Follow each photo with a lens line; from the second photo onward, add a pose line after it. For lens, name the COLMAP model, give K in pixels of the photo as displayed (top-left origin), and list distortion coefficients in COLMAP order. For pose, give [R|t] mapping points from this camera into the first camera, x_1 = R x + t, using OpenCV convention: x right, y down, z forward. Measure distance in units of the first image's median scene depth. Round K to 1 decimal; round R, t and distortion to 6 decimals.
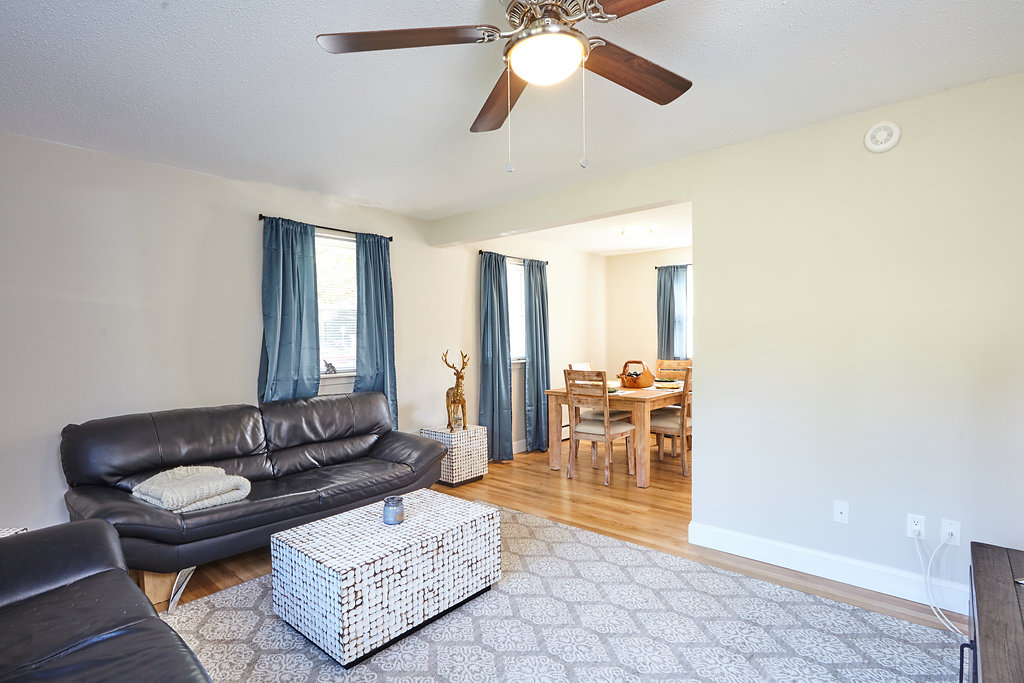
lens RADIAL K [[510.7, 0, 517.5], [0, 510.7, 334.6], [0, 0, 1]] dist [0.001244, -0.000013]
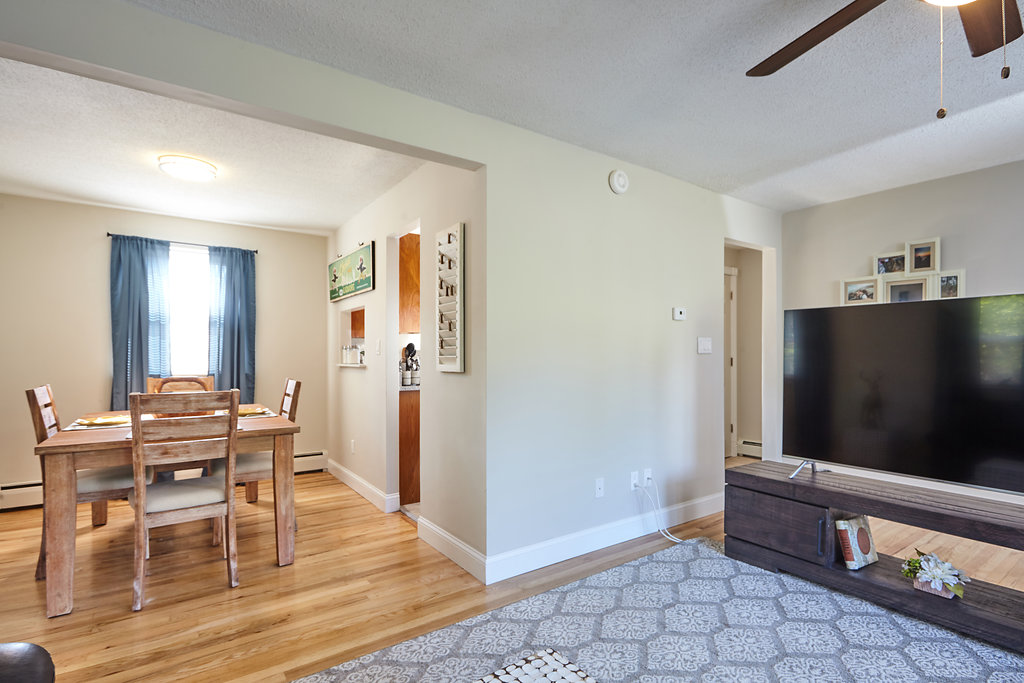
lens RADIAL K [[500.9, 0, 531.5], [0, 500.9, 355.4], [0, 0, 1]] dist [-0.002852, -0.001275]
pose [[0.226371, 0.017080, 0.973891, -0.304068], [-0.000074, 0.999847, -0.017518, 0.040453], [-0.974041, 0.003893, 0.226337, 0.533477]]
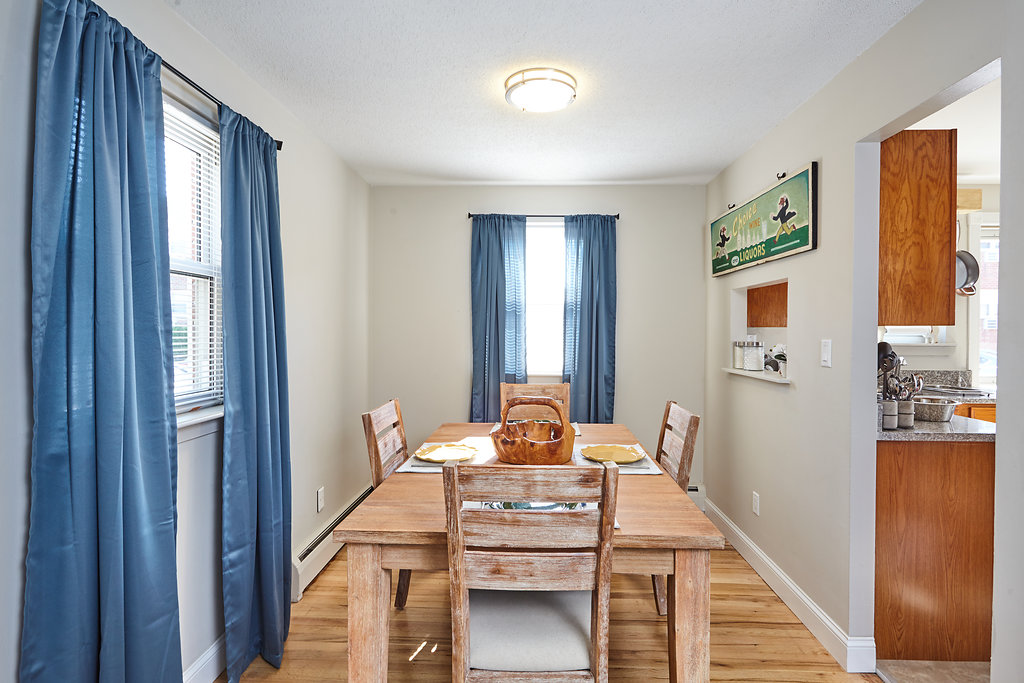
lens RADIAL K [[510.7, 0, 517.5], [0, 510.7, 334.6], [0, 0, 1]] dist [0.001244, -0.000013]
pose [[0.778116, 0.013763, 0.627970, -0.055428], [-0.015051, 0.999881, -0.003264, -0.000123], [-0.627940, -0.006912, 0.778231, 0.792388]]
